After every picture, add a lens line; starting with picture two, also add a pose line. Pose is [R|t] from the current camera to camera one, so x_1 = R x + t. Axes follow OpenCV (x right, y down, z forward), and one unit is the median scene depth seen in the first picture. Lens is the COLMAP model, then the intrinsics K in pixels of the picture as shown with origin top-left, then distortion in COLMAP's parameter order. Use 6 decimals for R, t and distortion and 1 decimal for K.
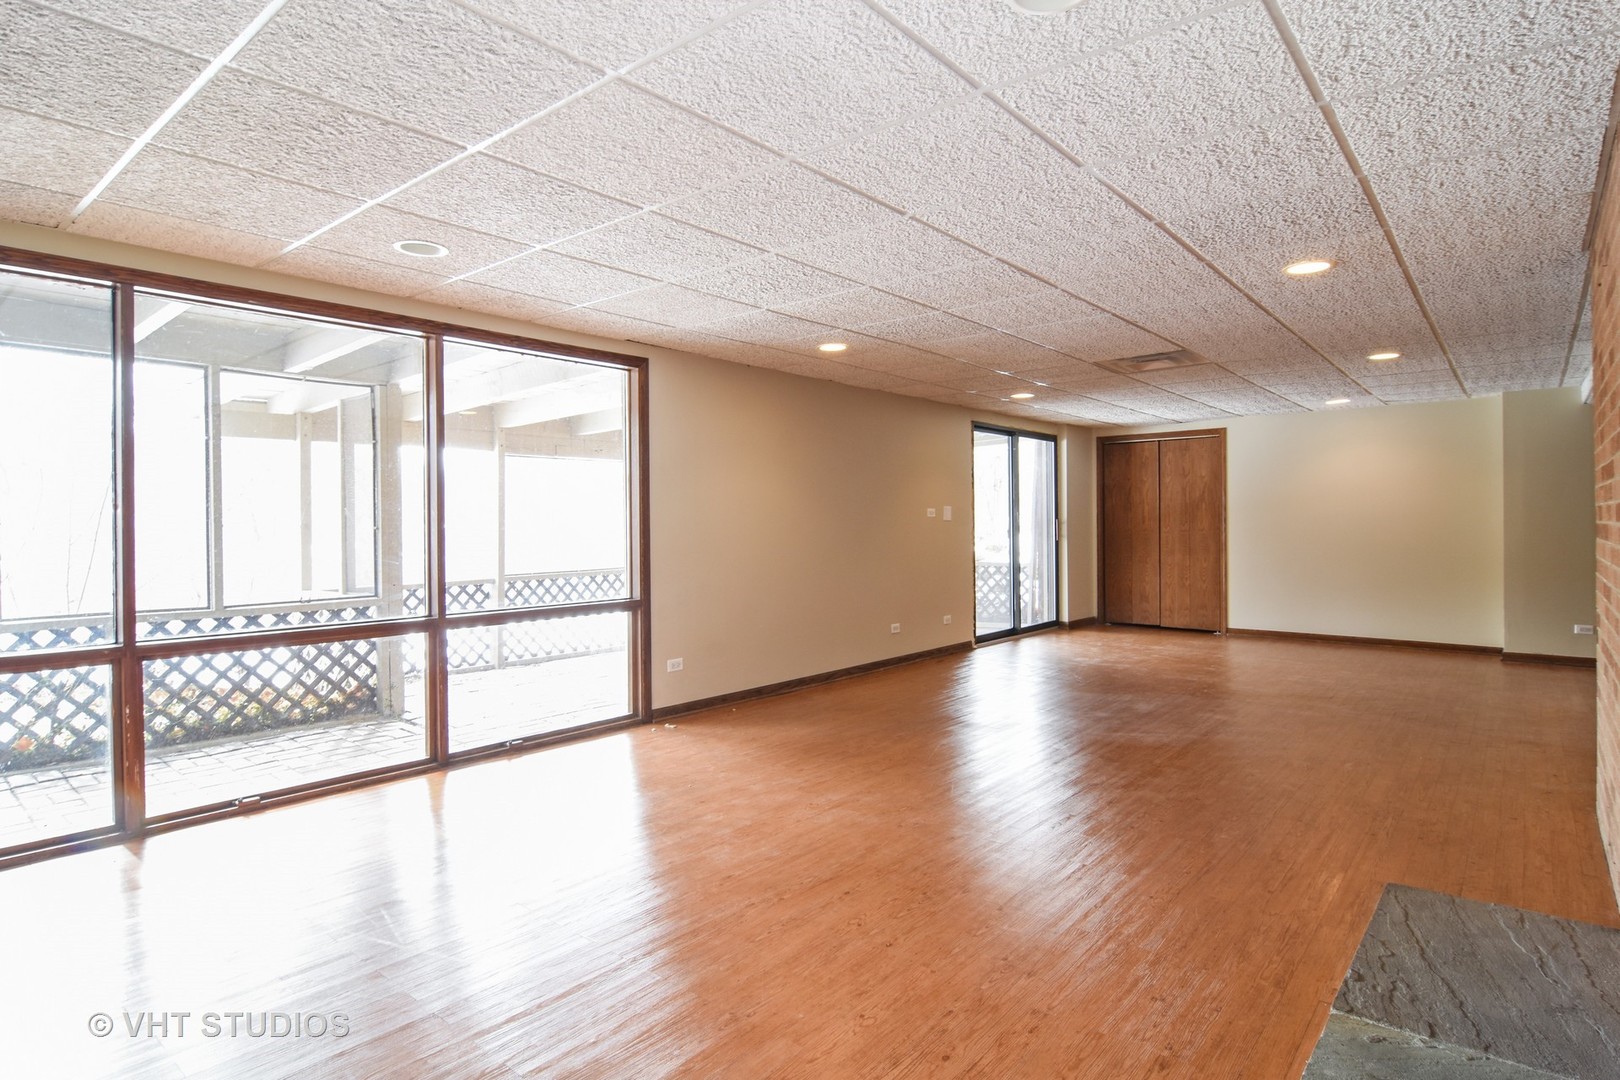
lens RADIAL K [[877.6, 0, 811.6], [0, 877.6, 534.7], [0, 0, 1]] dist [-0.014271, -0.005066]
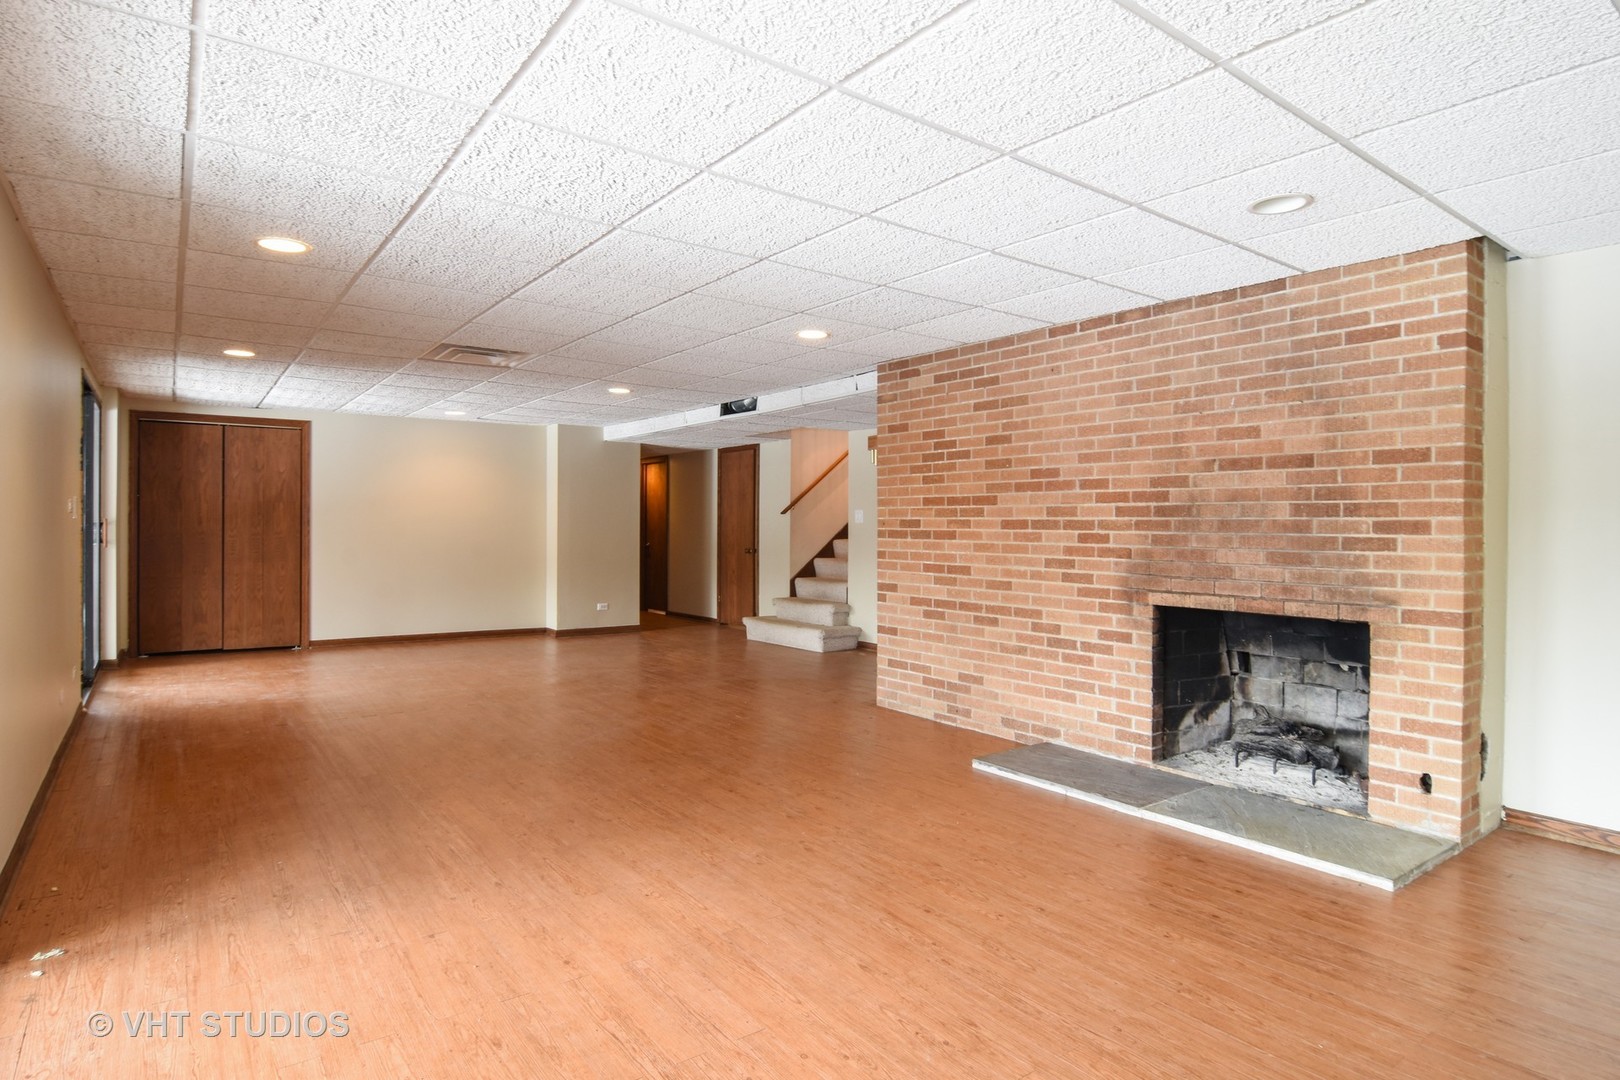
lens RADIAL K [[877.6, 0, 812.9], [0, 877.6, 532.8], [0, 0, 1]] dist [-0.014271, -0.005066]
pose [[0.231634, 0.000170, 0.972803, -0.350290], [0.005067, 0.999986, -0.001381, -0.002355], [-0.972790, 0.005249, 0.231630, 0.339990]]
